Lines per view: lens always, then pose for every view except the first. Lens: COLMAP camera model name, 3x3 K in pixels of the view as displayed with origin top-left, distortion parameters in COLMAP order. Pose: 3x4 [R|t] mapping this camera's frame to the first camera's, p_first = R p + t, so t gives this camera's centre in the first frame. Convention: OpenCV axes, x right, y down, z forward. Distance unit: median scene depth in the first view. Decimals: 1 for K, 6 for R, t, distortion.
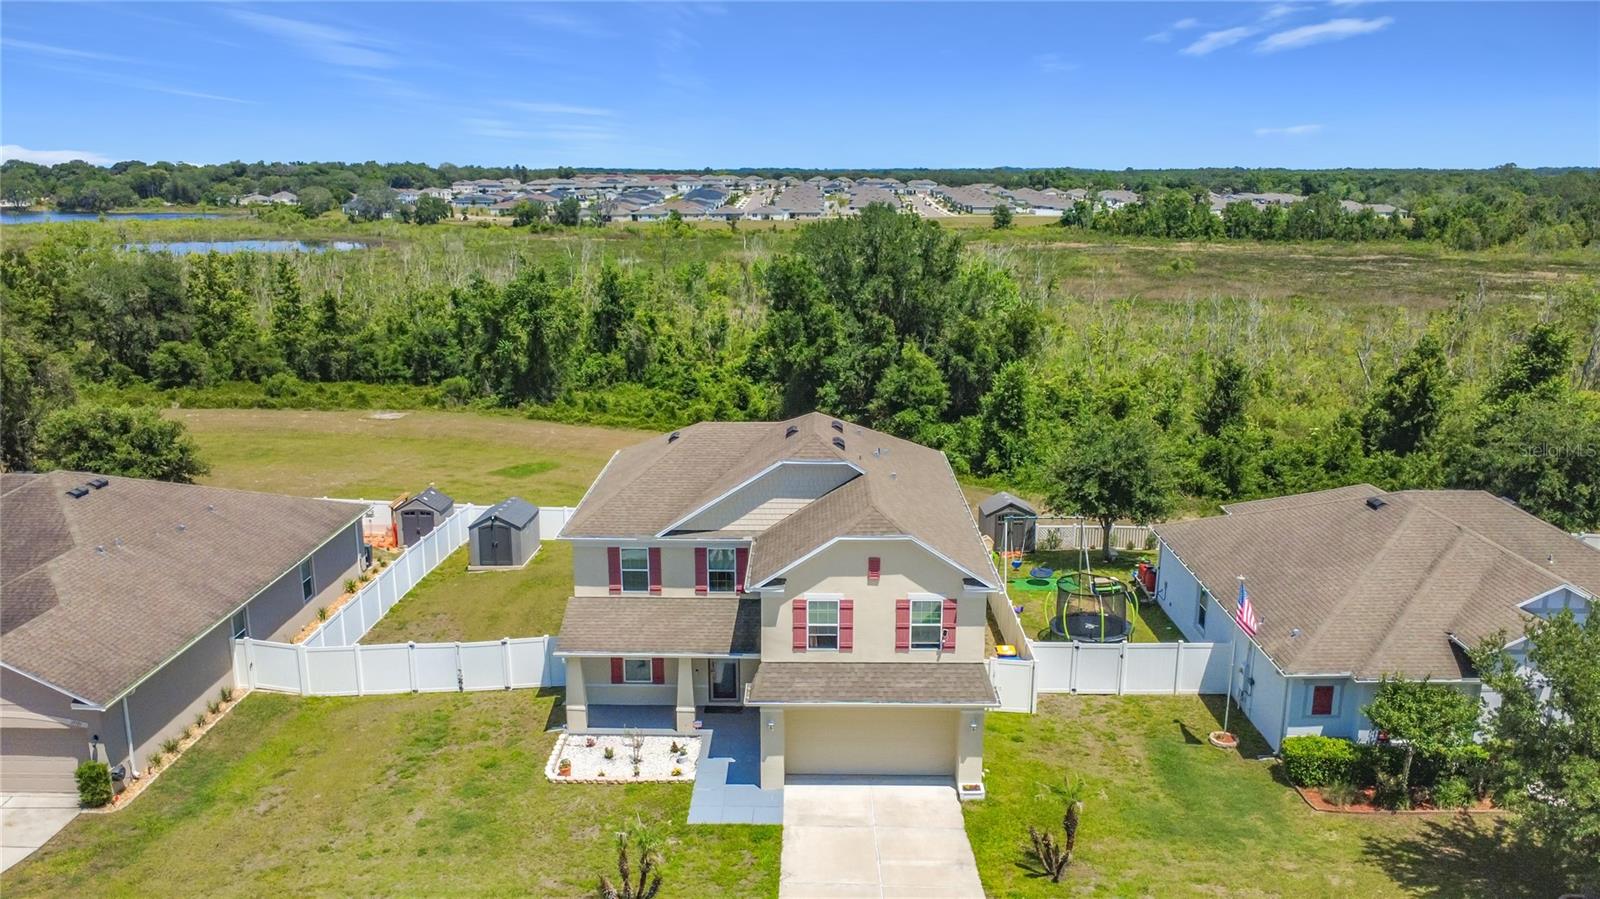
lens RADIAL K [[1185.4, 0, 798.0], [0, 1185.4, 455.1], [0, 0, 1]] dist [-0.015076, -0.003646]
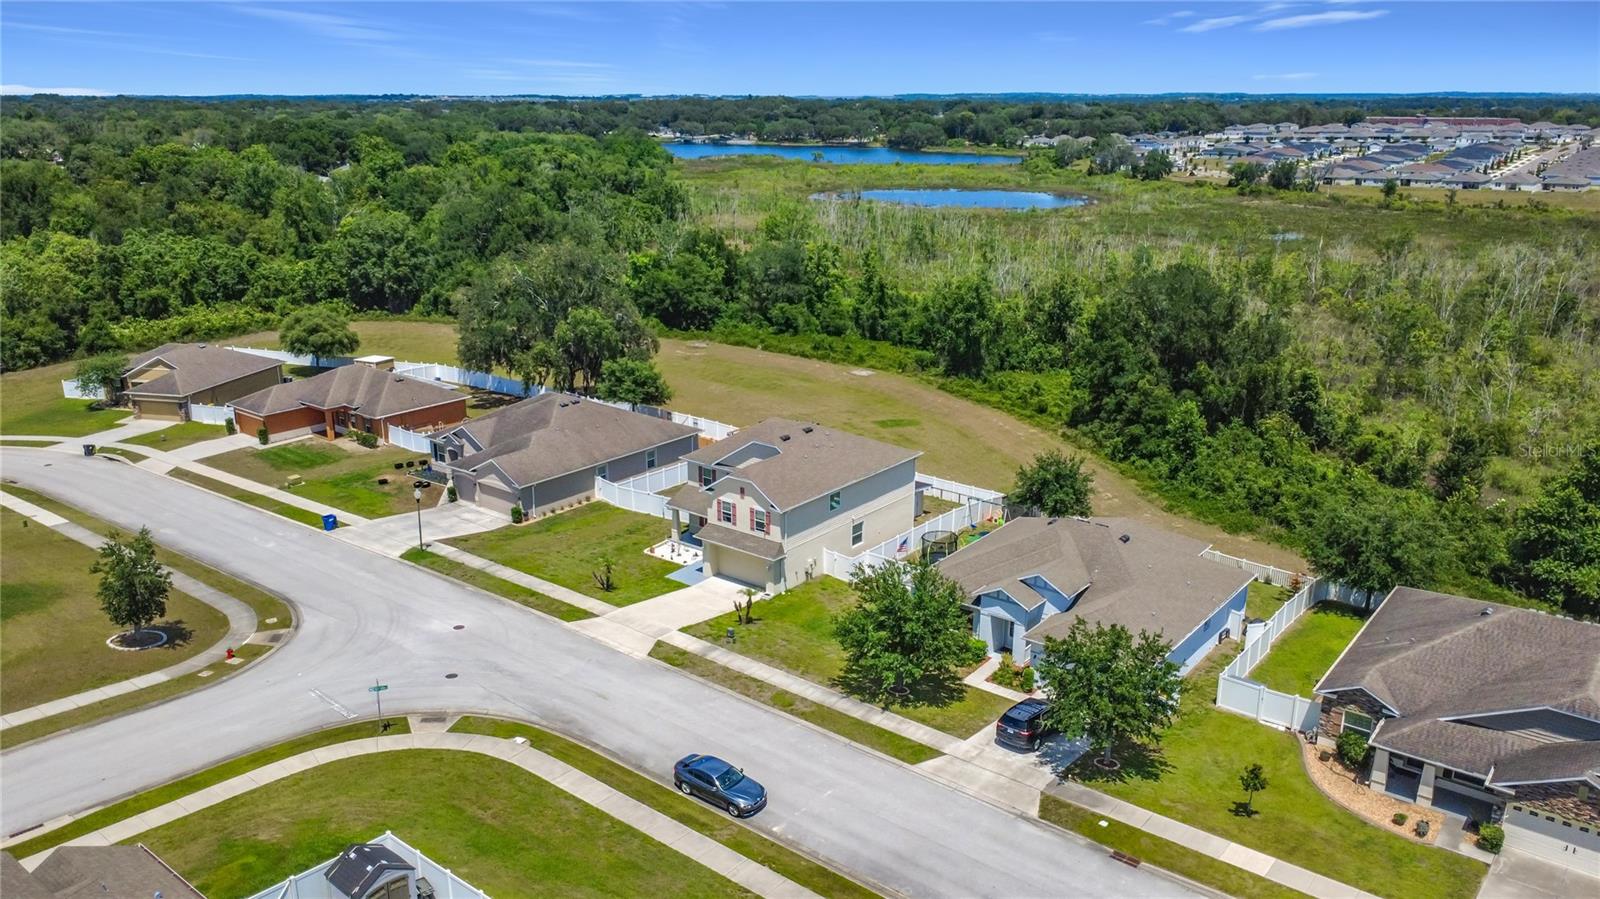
lens RADIAL K [[1170.7, 0, 799.3], [0, 1170.7, 460.3], [0, 0, 1]] dist [0.003587, -0.002411]
pose [[0.794475, 0.179046, -0.580304, 0.574832], [-0.141332, 0.983826, 0.110055, -0.091983], [0.590623, -0.005421, 0.806930, -0.312371]]
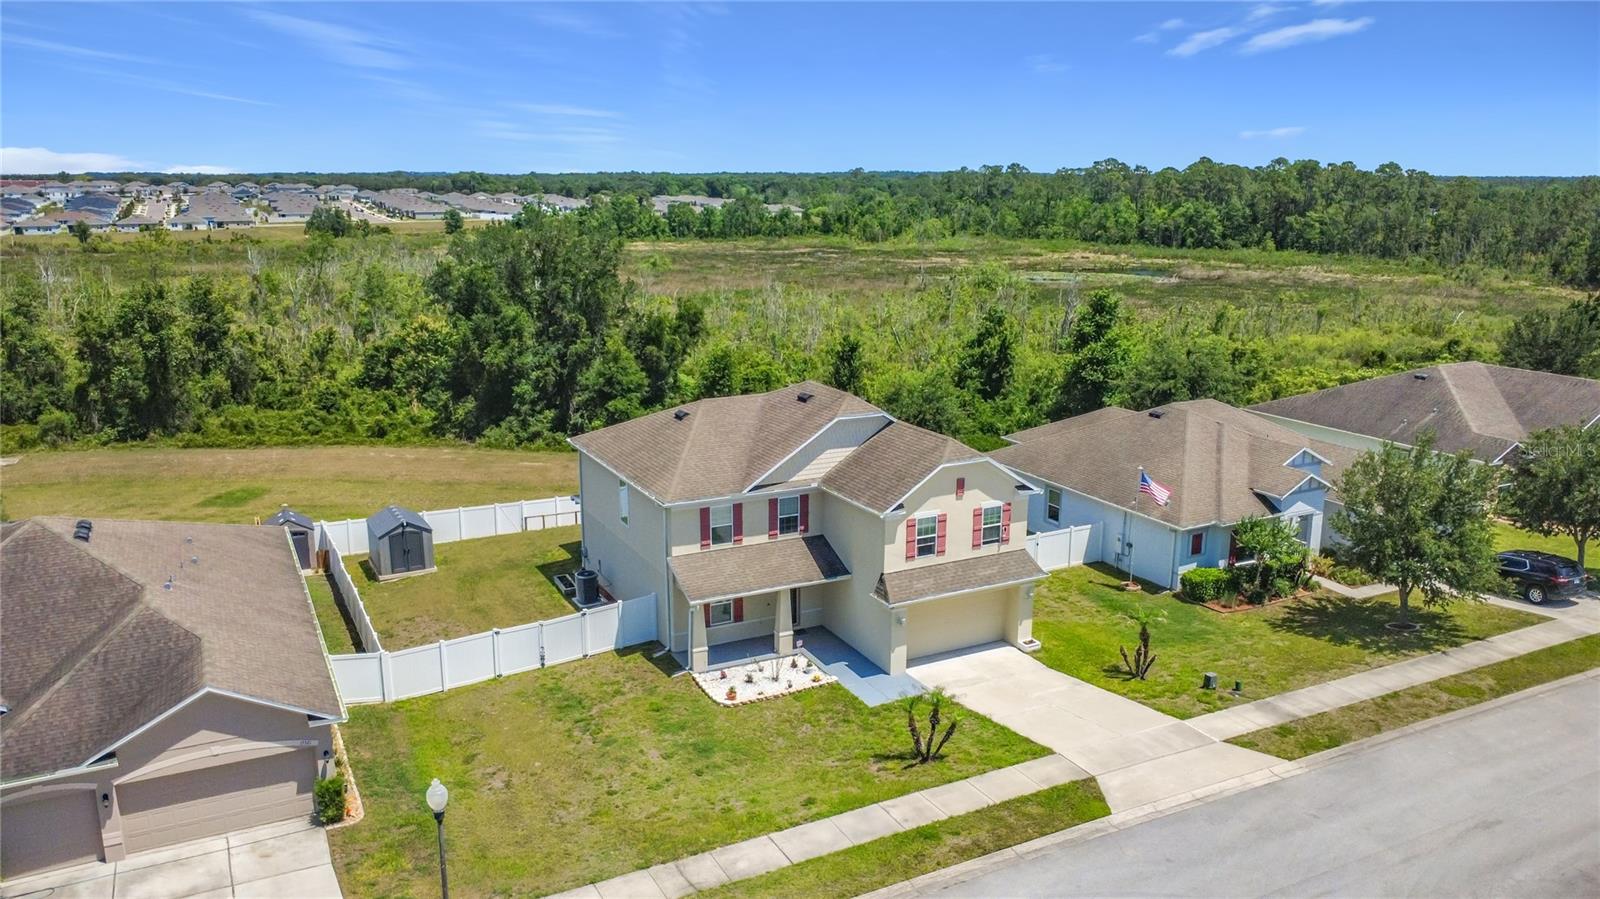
lens RADIAL K [[1171.8, 0, 797.3], [0, 1171.8, 455.7], [0, 0, 1]] dist [-0.014333, -0.002836]
pose [[0.881685, -0.108005, 0.459310, -0.262098], [0.108083, 0.993796, 0.026213, 0.003249], [-0.459292, 0.026532, 0.887889, -0.023887]]
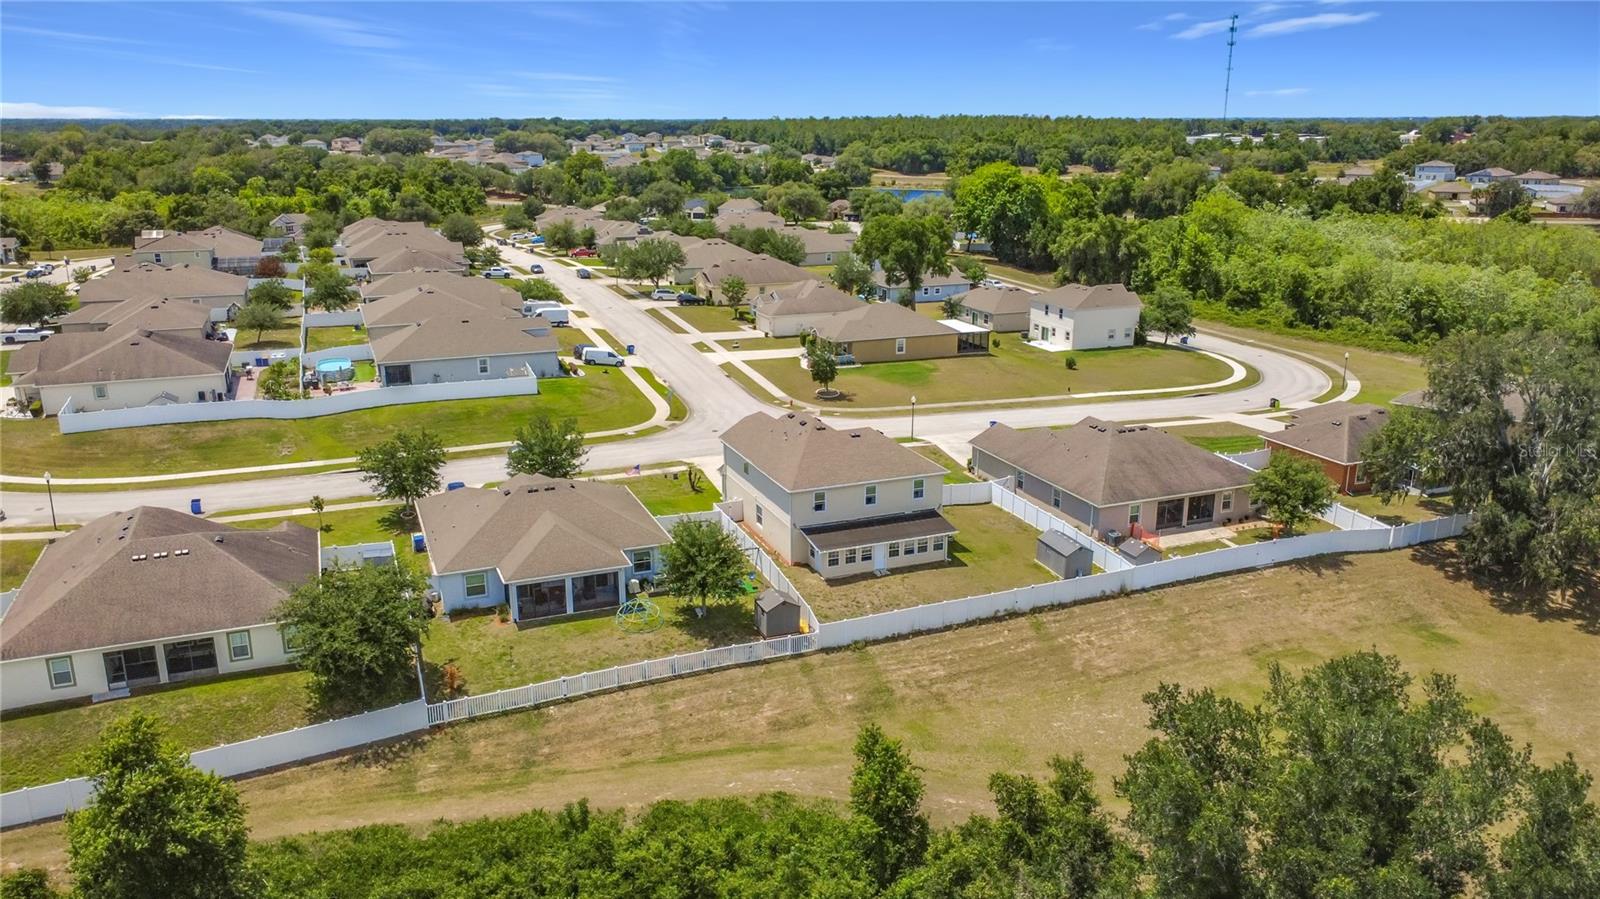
lens RADIAL K [[1180.0, 0, 799.9], [0, 1180.0, 458.0], [0, 0, 1]] dist [0.005268, -0.007130]
pose [[-0.919992, 0.108291, -0.376680, 0.431947], [-0.091151, 0.875605, 0.474349, -0.497859], [0.381191, 0.470732, -0.795679, 1.348133]]
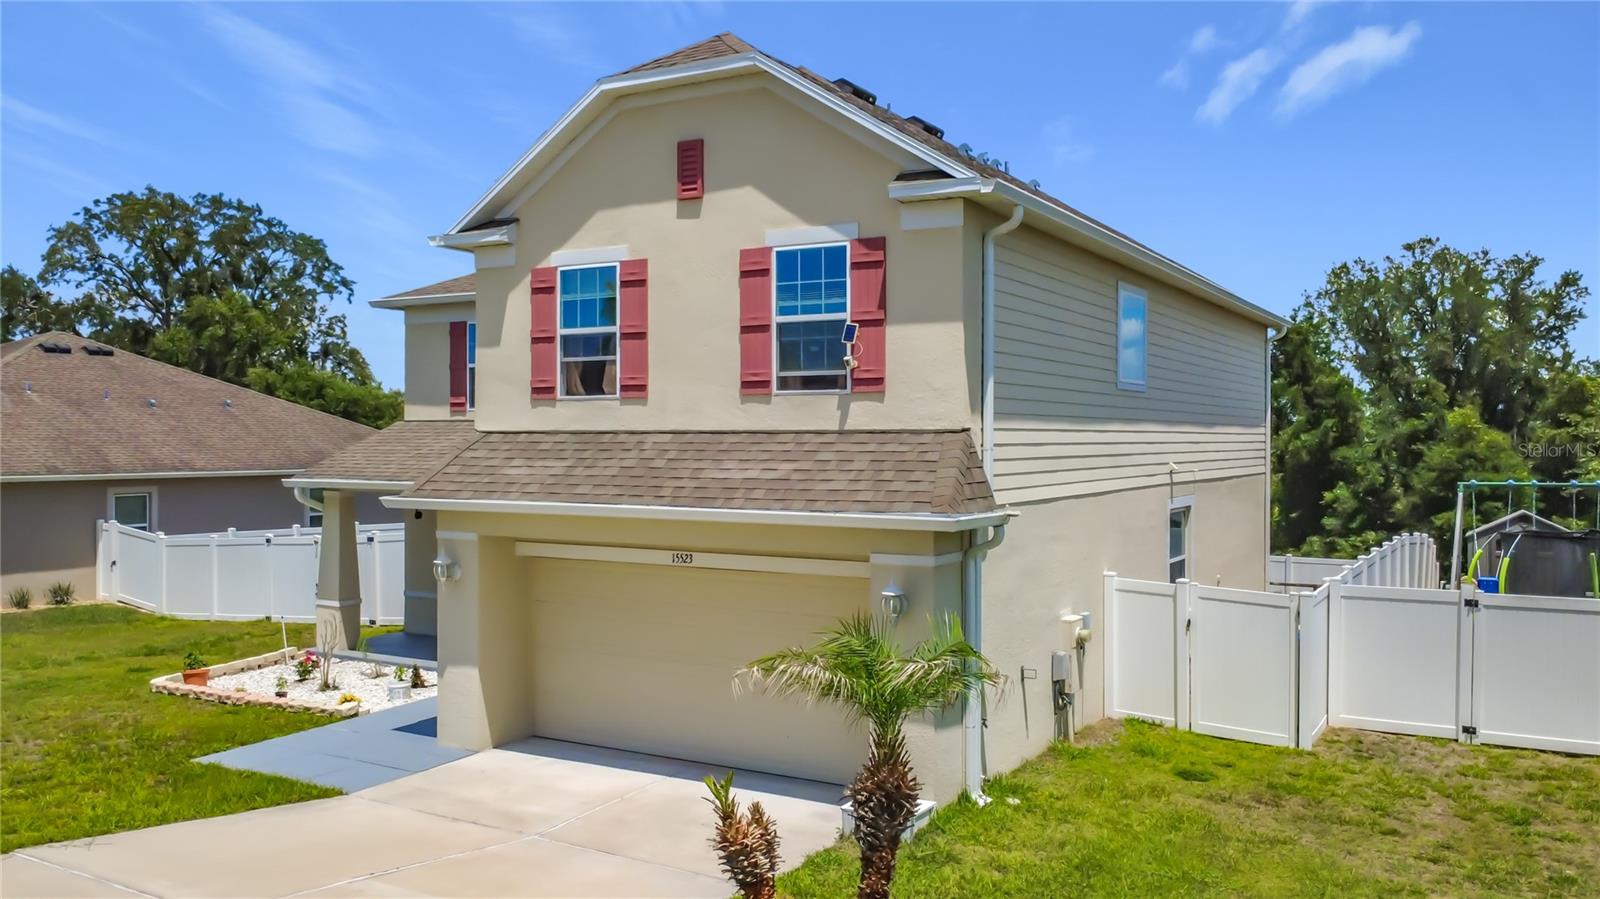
lens RADIAL K [[1263.2, 0, 794.9], [0, 1263.2, 440.8], [0, 0, 1]] dist [0.000948, 0.000464]
pose [[0.872376, 0.002861, -0.488828, 0.113991], [-0.114796, 0.973217, -0.199173, 0.100188], [0.475166, 0.229869, 0.849339, 0.263648]]
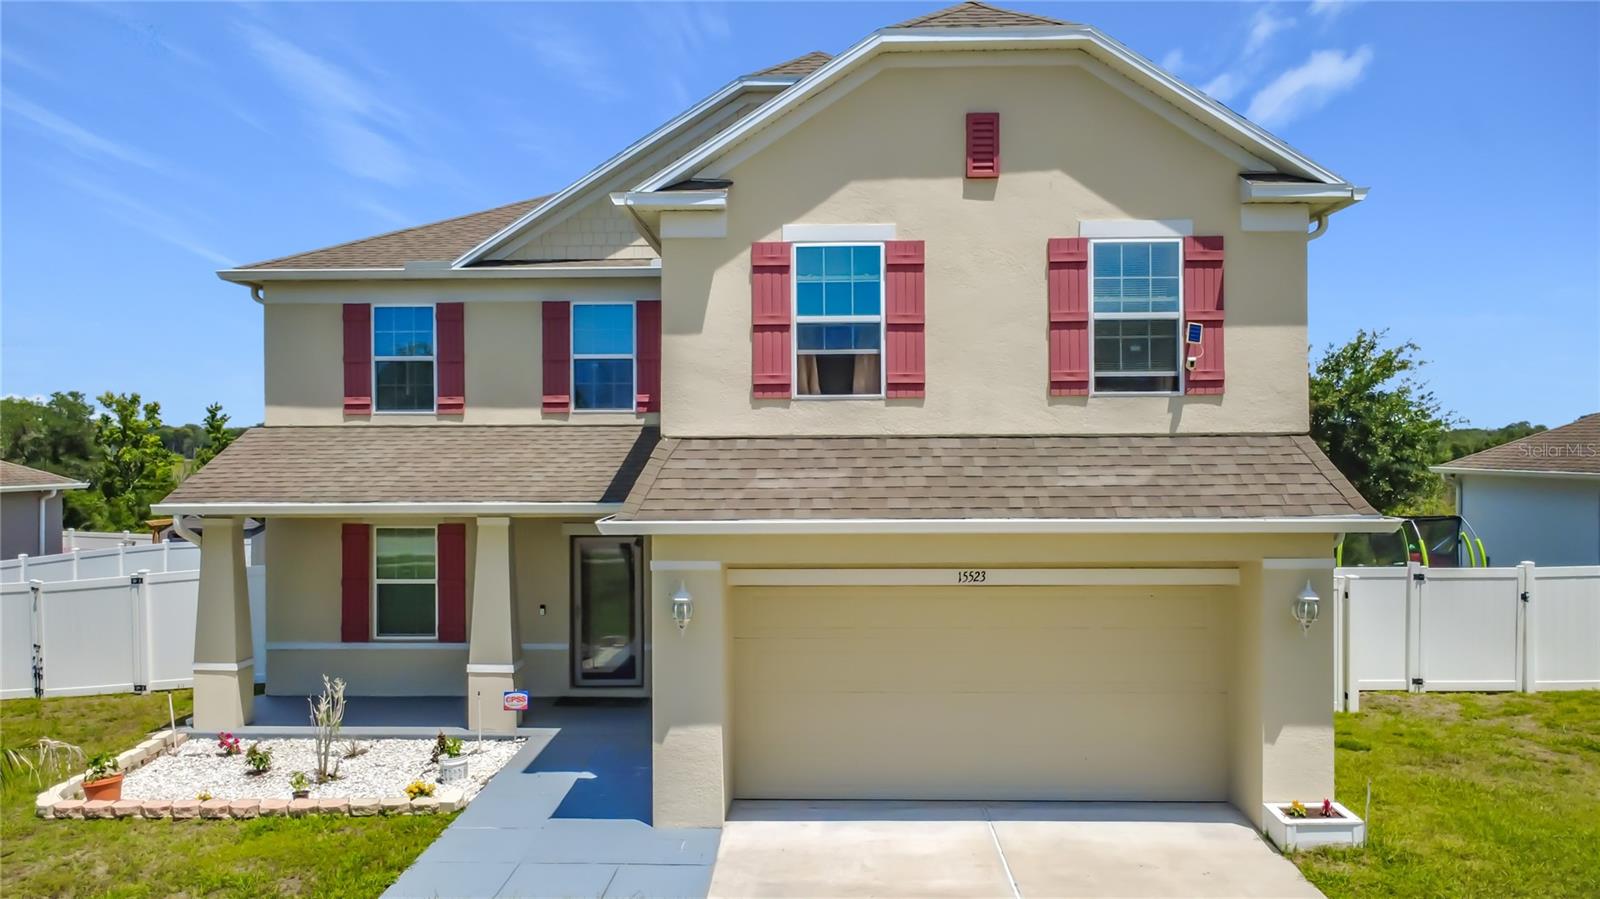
lens RADIAL K [[1180.0, 0, 799.9], [0, 1180.0, 458.0], [0, 0, 1]] dist [0.005268, -0.007130]
pose [[0.999897, -0.004284, -0.013716, 0.005636], [0.001112, 0.974735, -0.223363, 0.101344], [0.014326, 0.223325, 0.974639, 0.261503]]
